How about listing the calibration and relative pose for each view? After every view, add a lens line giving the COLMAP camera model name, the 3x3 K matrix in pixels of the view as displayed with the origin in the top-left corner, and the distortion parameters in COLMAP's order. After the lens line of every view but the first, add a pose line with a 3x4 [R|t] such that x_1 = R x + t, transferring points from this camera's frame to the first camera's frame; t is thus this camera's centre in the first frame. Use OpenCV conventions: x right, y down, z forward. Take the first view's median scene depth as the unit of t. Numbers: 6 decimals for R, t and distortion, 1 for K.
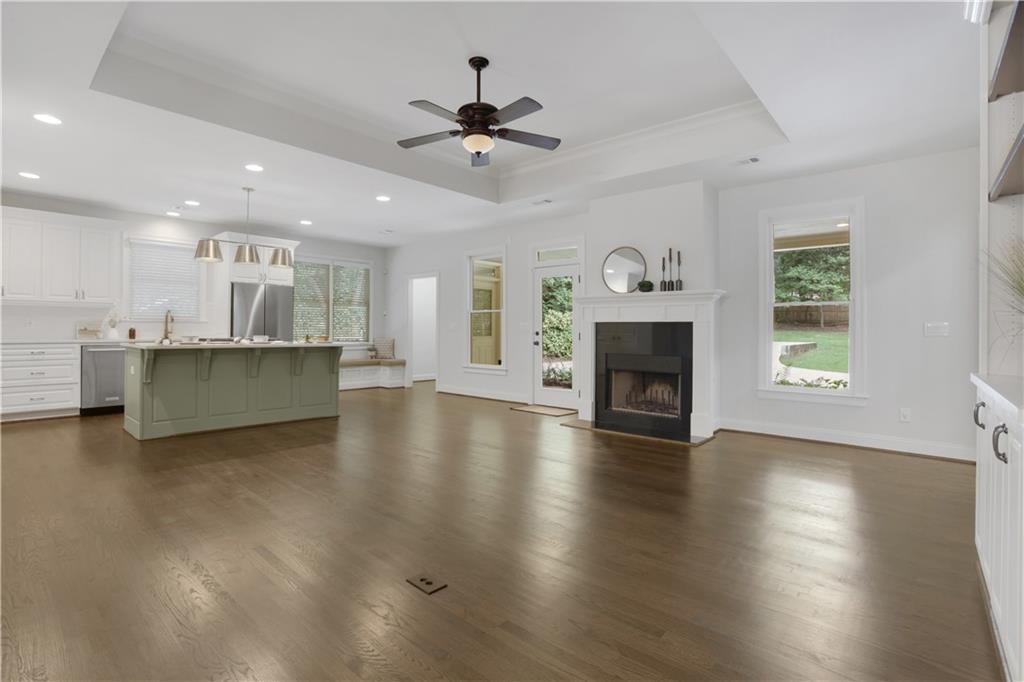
lens RADIAL K [[496.1, 0, 503.7], [0, 496.1, 323.0], [0, 0, 1]] dist [-0.016258, 0.002149]
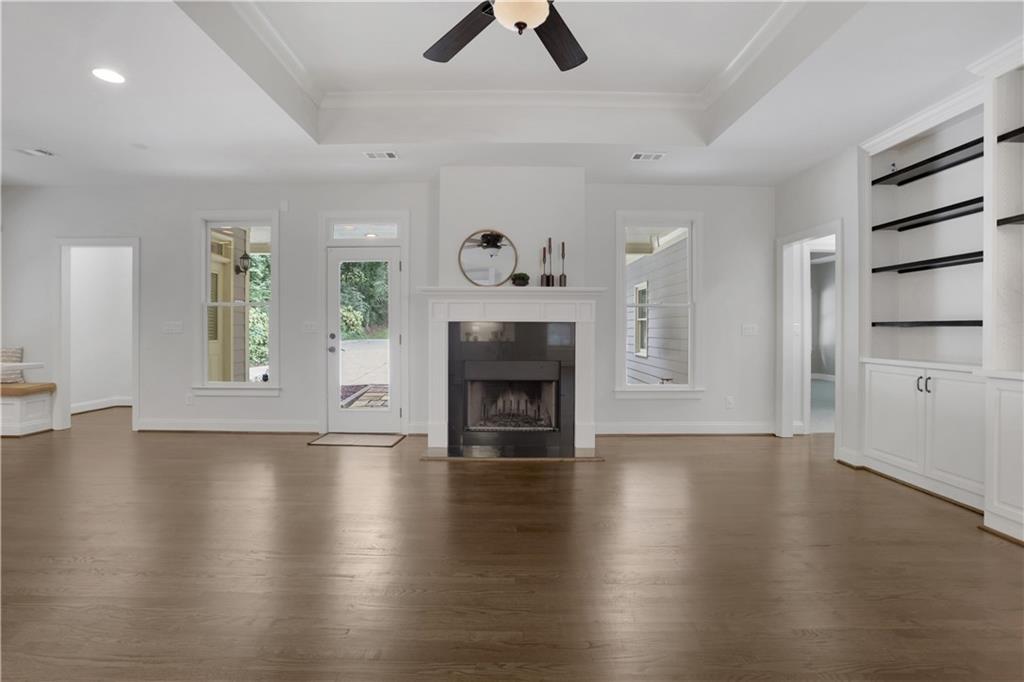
lens RADIAL K [[496.1, 0, 492.8], [0, 496.1, 324.9], [0, 0, 1]] dist [-0.016258, 0.002149]
pose [[0.768688, 0.000383, 0.639623, -0.256265], [-0.005093, 0.999972, 0.005521, -0.001041], [-0.639603, -0.007502, 0.768669, 0.333366]]
